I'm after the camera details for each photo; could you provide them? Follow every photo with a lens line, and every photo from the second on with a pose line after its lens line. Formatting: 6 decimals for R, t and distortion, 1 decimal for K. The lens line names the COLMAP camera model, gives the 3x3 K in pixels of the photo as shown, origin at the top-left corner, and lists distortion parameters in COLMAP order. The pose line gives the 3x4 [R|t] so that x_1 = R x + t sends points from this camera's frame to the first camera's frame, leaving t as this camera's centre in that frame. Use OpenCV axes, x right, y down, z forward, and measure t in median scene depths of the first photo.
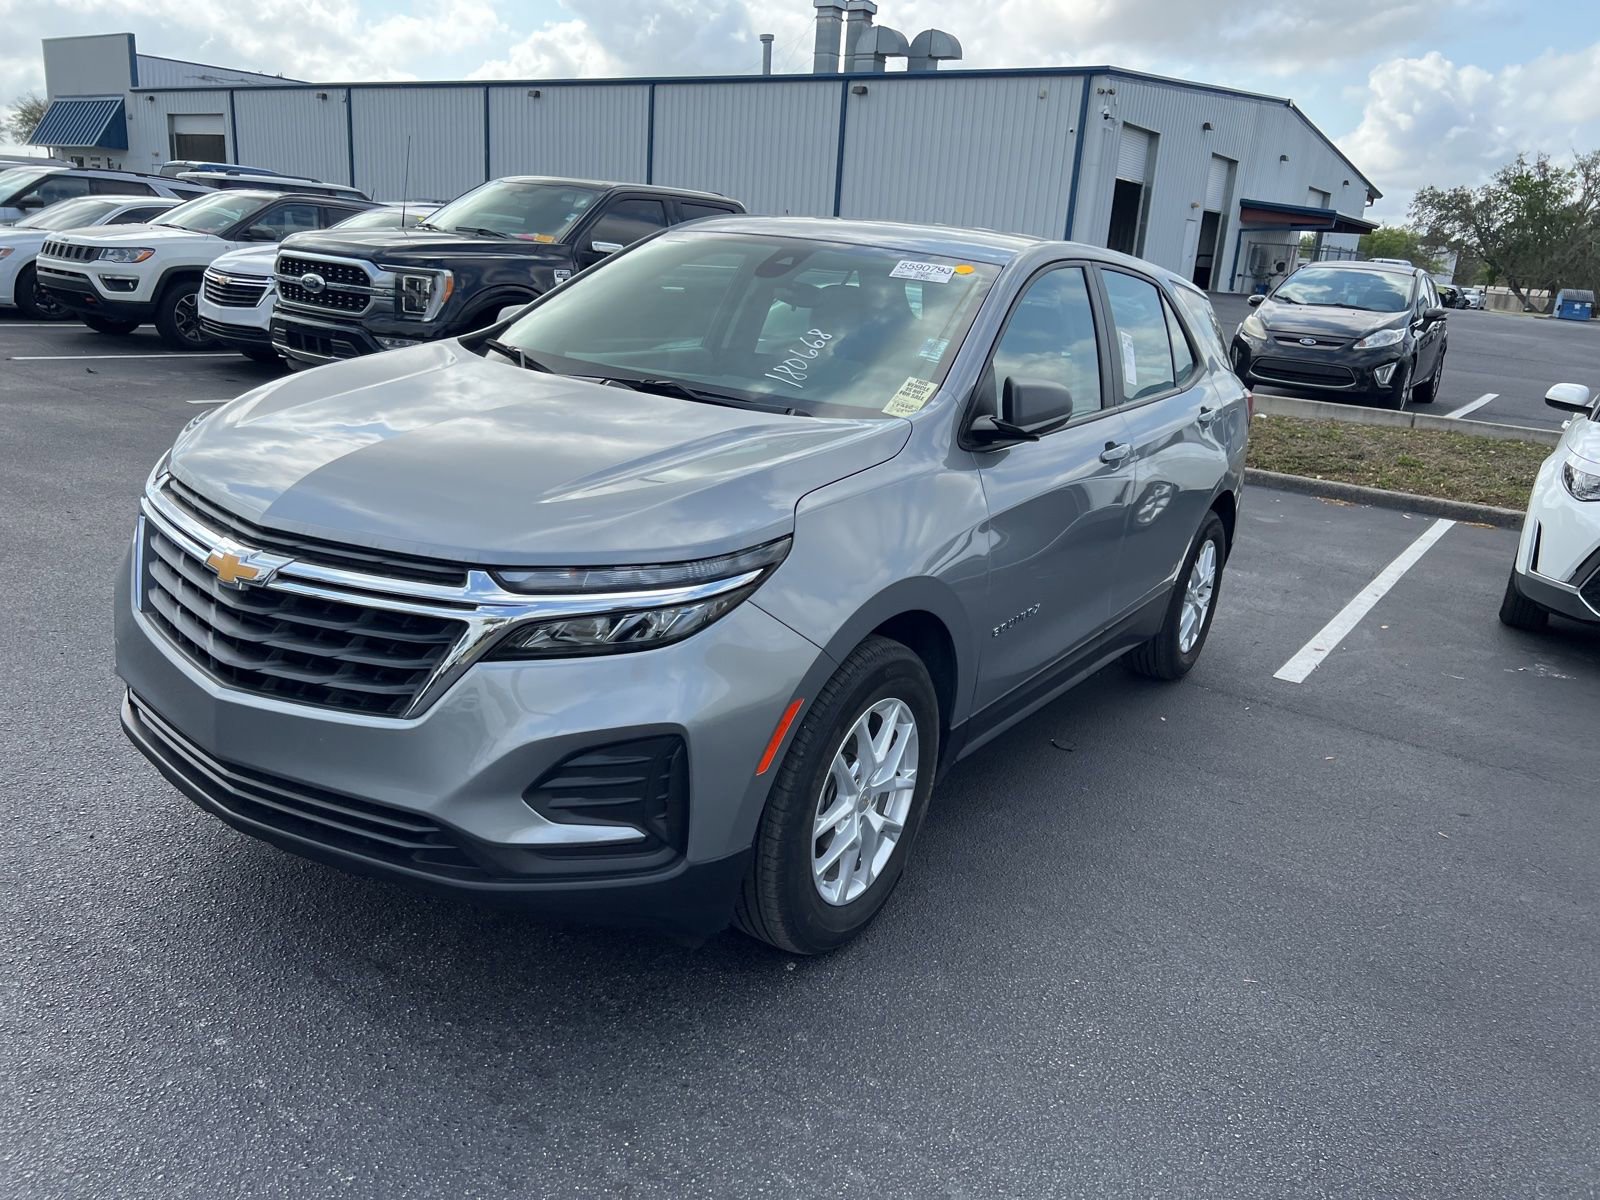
lens RADIAL K [[1206.3, 0, 830.0], [0, 1206.3, 605.9], [0, 0, 1]] dist [0.065845, -0.066948]
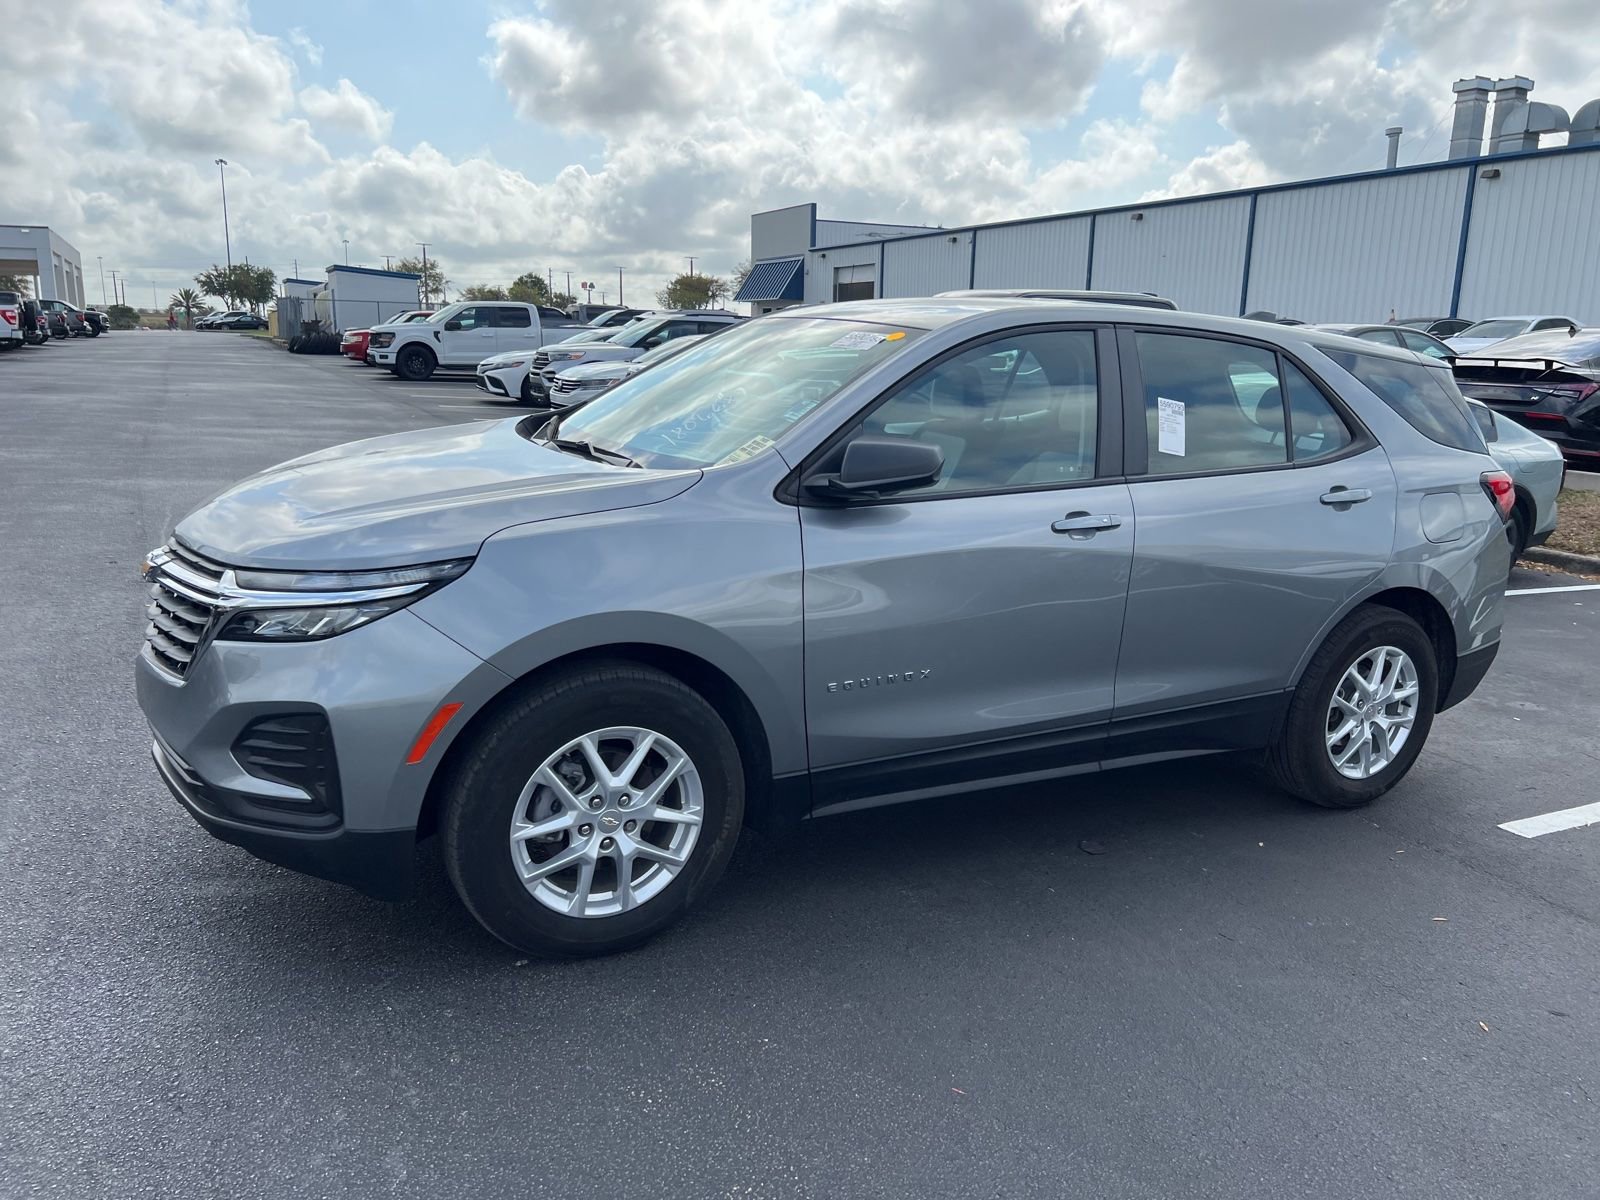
lens RADIAL K [[1211.4, 0, 827.0], [0, 1211.4, 615.7], [0, 0, 1]] dist [0.054065, -0.054798]
pose [[0.872570, 0.059915, -0.484800, 0.047912], [-0.100934, 0.993147, -0.058925, 0.001688], [0.477947, 0.100349, 0.872638, 0.009773]]
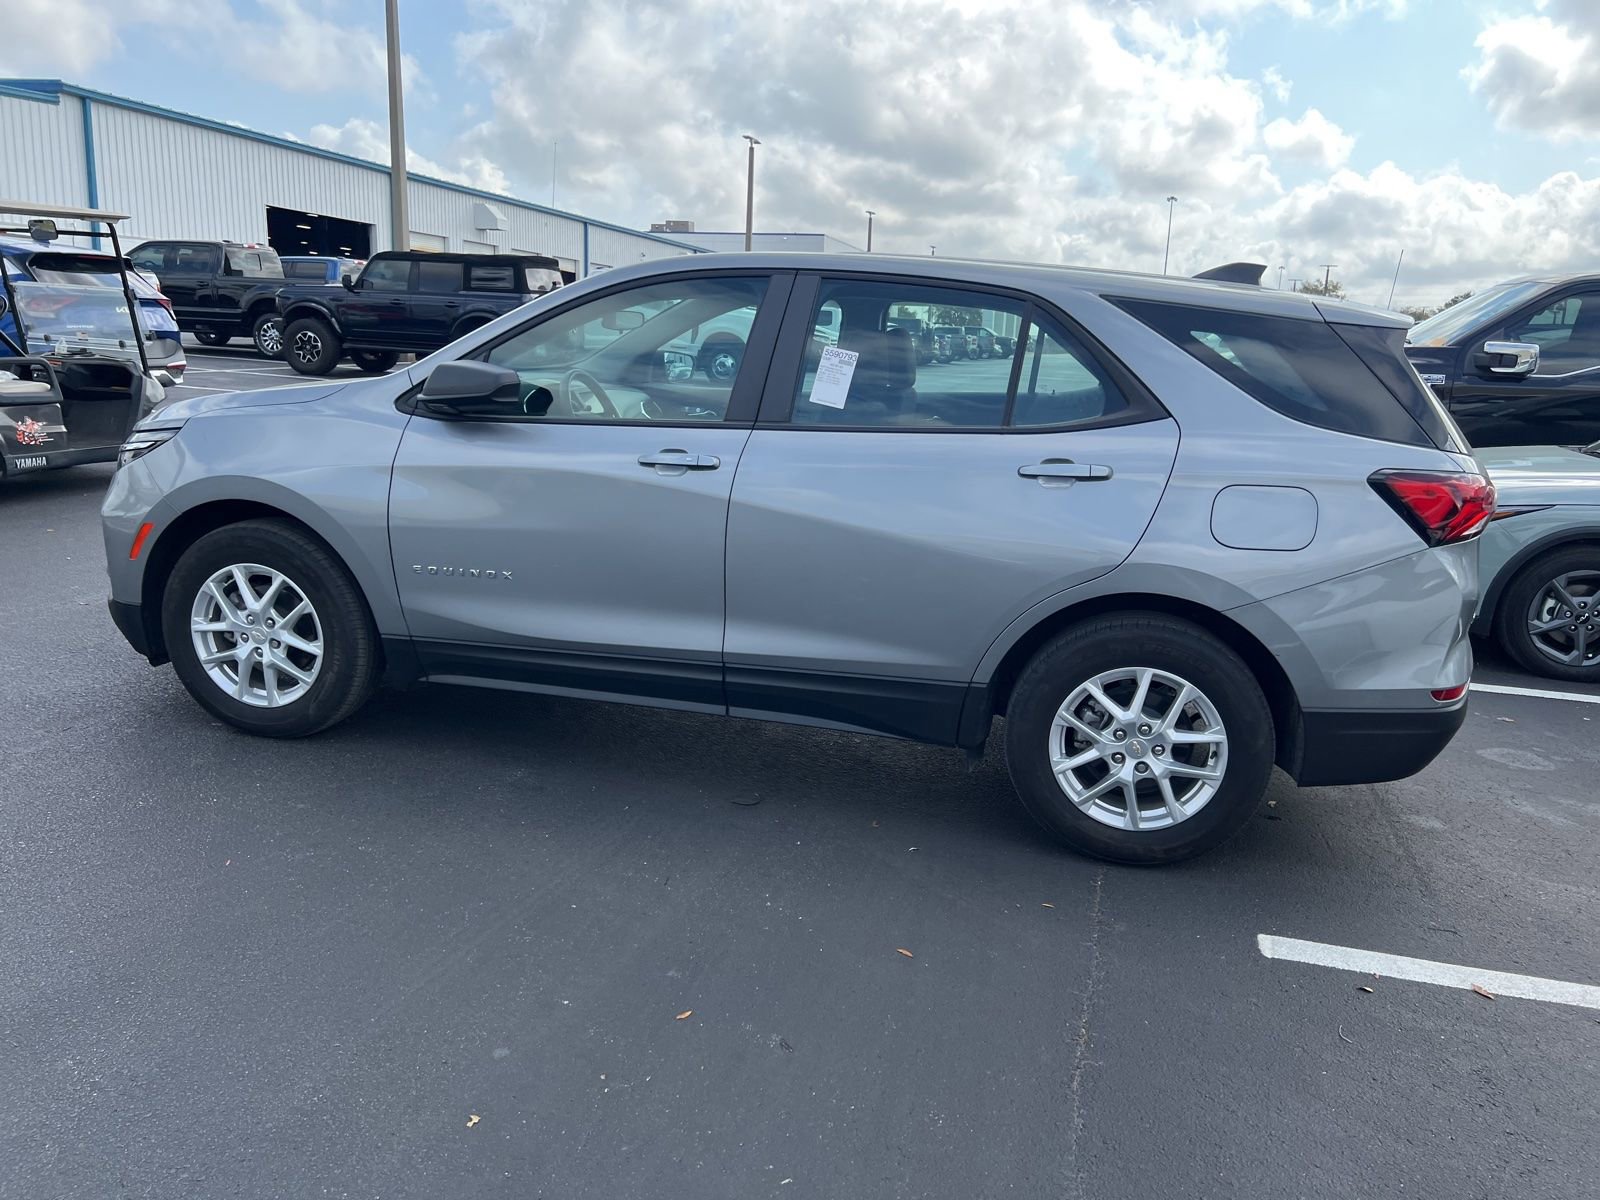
lens RADIAL K [[1217.8, 0, 834.5], [0, 1217.8, 589.6], [0, 0, 1]] dist [0.048642, -0.046706]
pose [[0.332777, 0.132757, -0.933614, 0.110044], [-0.274711, 0.960748, 0.038697, -0.009310], [0.902105, 0.243597, 0.356185, 0.074098]]
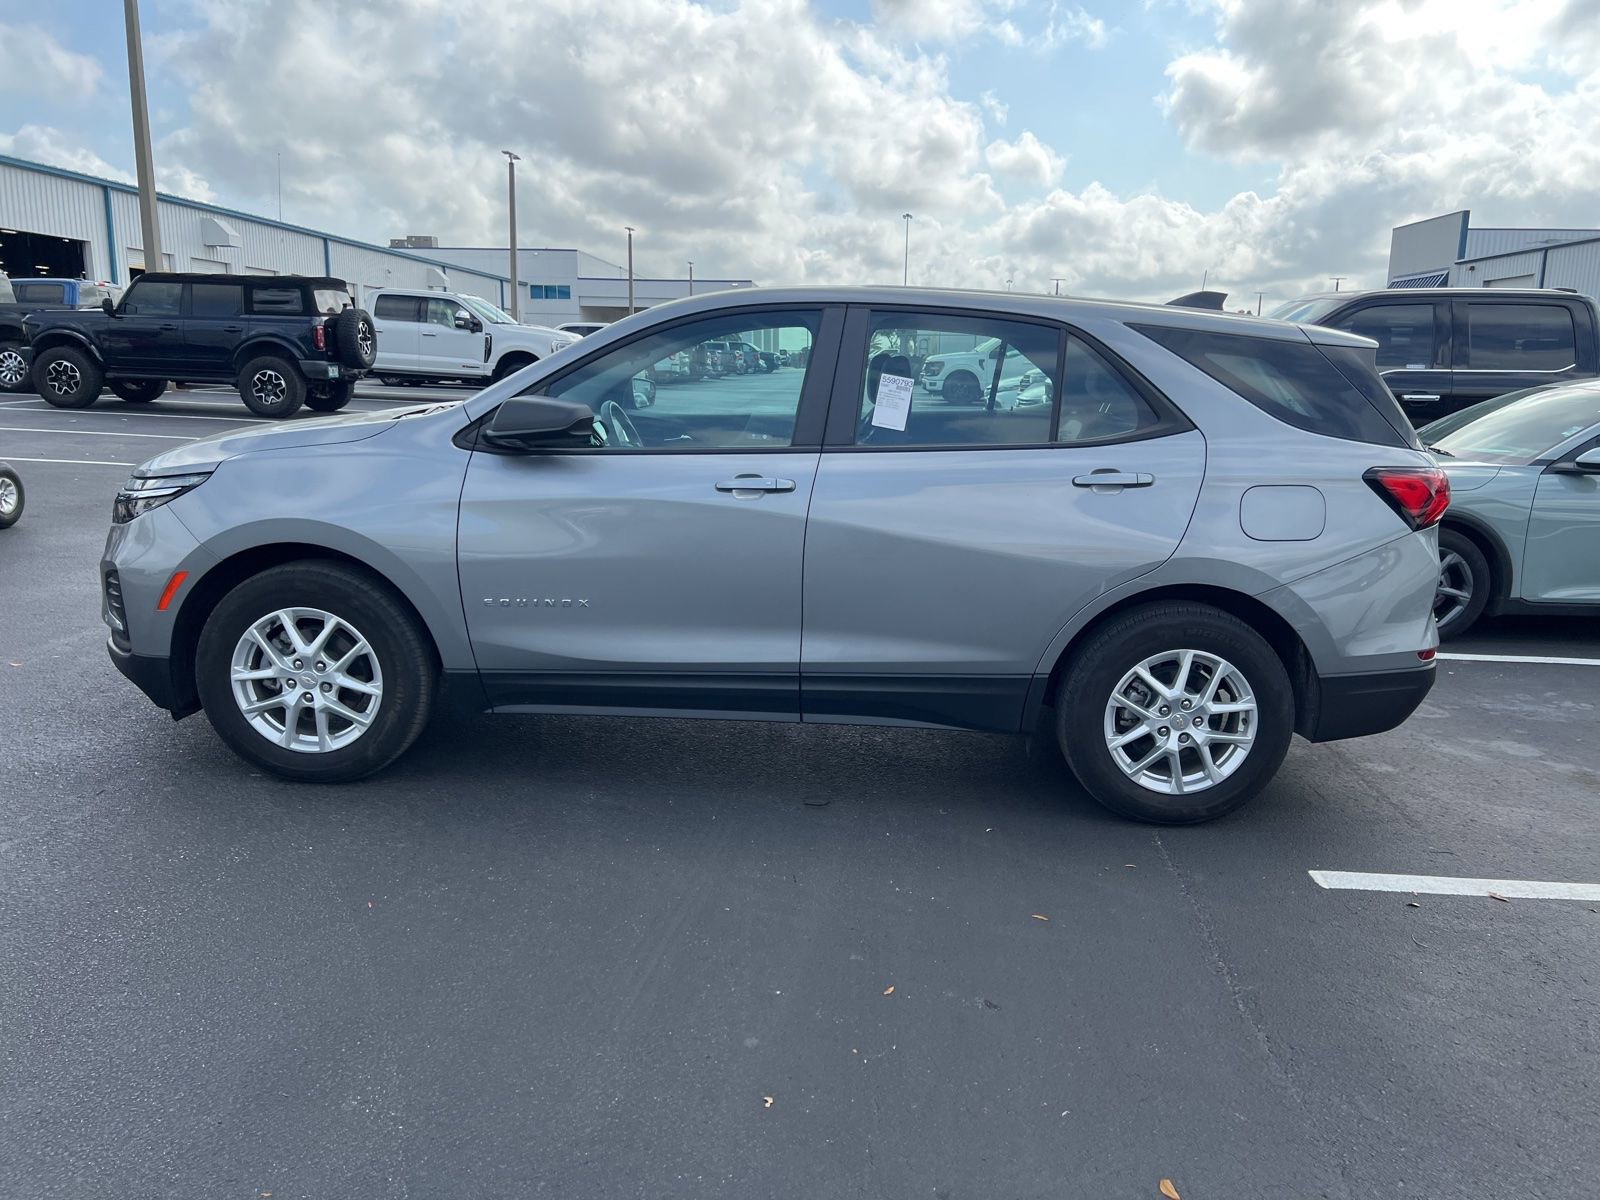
lens RADIAL K [[1213.3, 0, 829.9], [0, 1213.3, 602.8], [0, 0, 1]] dist [0.056260, -0.058481]
pose [[0.514065, 0.107157, -0.851032, 0.105776], [-0.219275, 0.975616, -0.009610, -0.003243], [0.829250, 0.191550, 0.525026, 0.050441]]
